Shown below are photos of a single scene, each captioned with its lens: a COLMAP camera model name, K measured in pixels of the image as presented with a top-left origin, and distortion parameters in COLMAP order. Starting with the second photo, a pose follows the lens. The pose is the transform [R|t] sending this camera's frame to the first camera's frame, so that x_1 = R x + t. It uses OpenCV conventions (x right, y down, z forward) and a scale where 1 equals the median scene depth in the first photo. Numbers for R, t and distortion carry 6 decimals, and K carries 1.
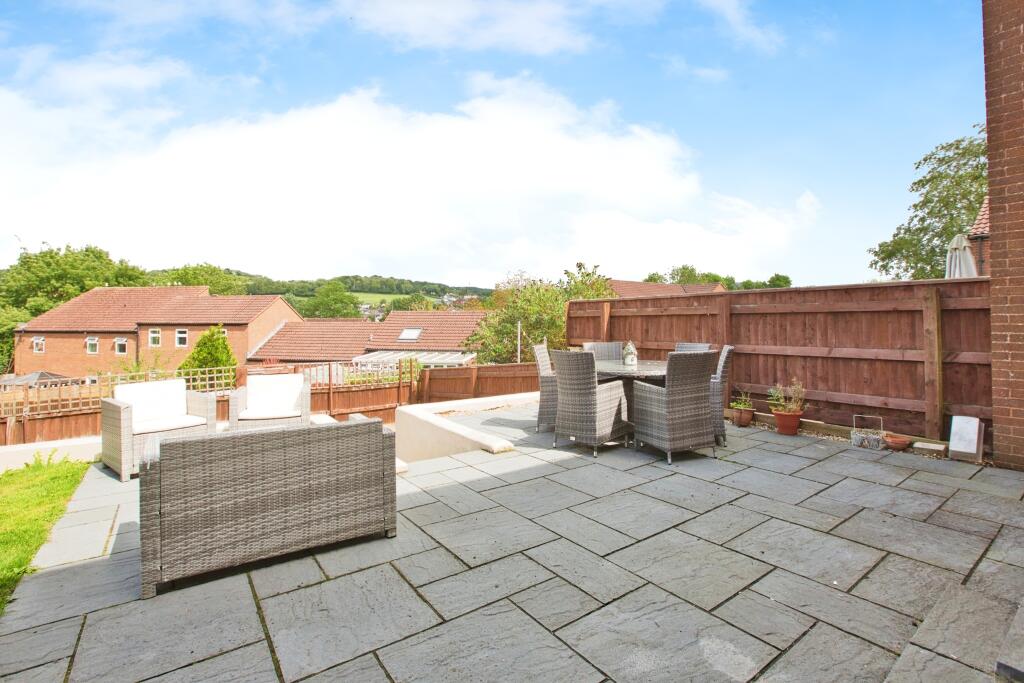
lens RADIAL K [[473.0, 0, 513.1], [0, 473.0, 335.8], [0, 0, 1]] dist [-0.041632, 0.009095]
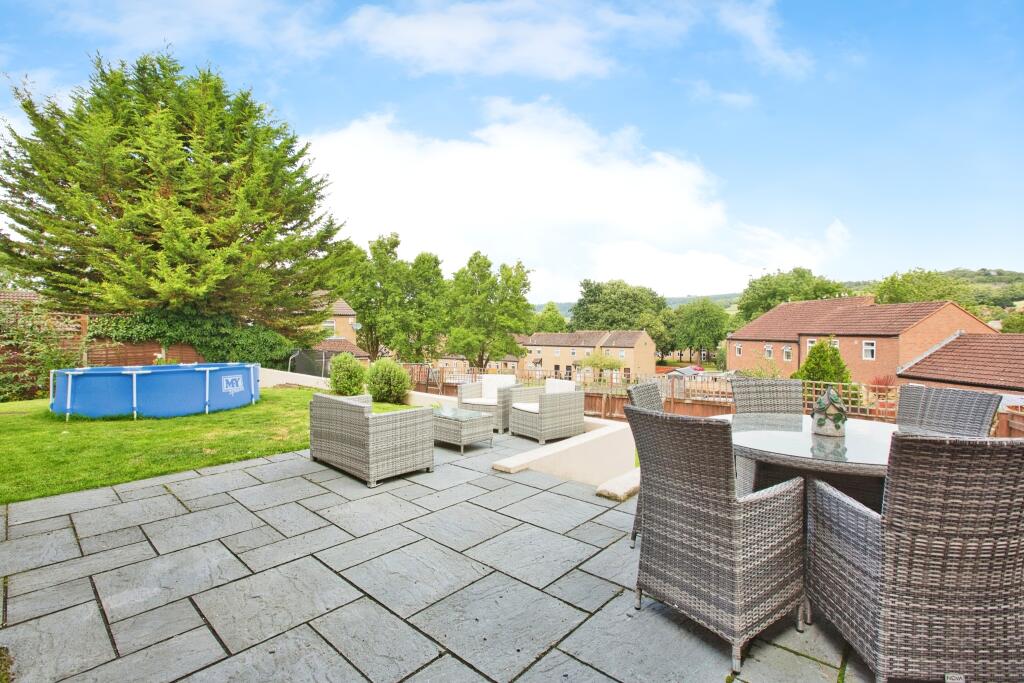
lens RADIAL K [[458.8, 0, 517.5], [0, 458.8, 342.8], [0, 0, 1]] dist [-0.023422, 0.000961]
pose [[0.222321, 0.024743, -0.974660, 0.157633], [-0.029298, 0.999396, 0.018688, -0.008327], [0.974533, 0.024400, 0.222911, 0.143088]]
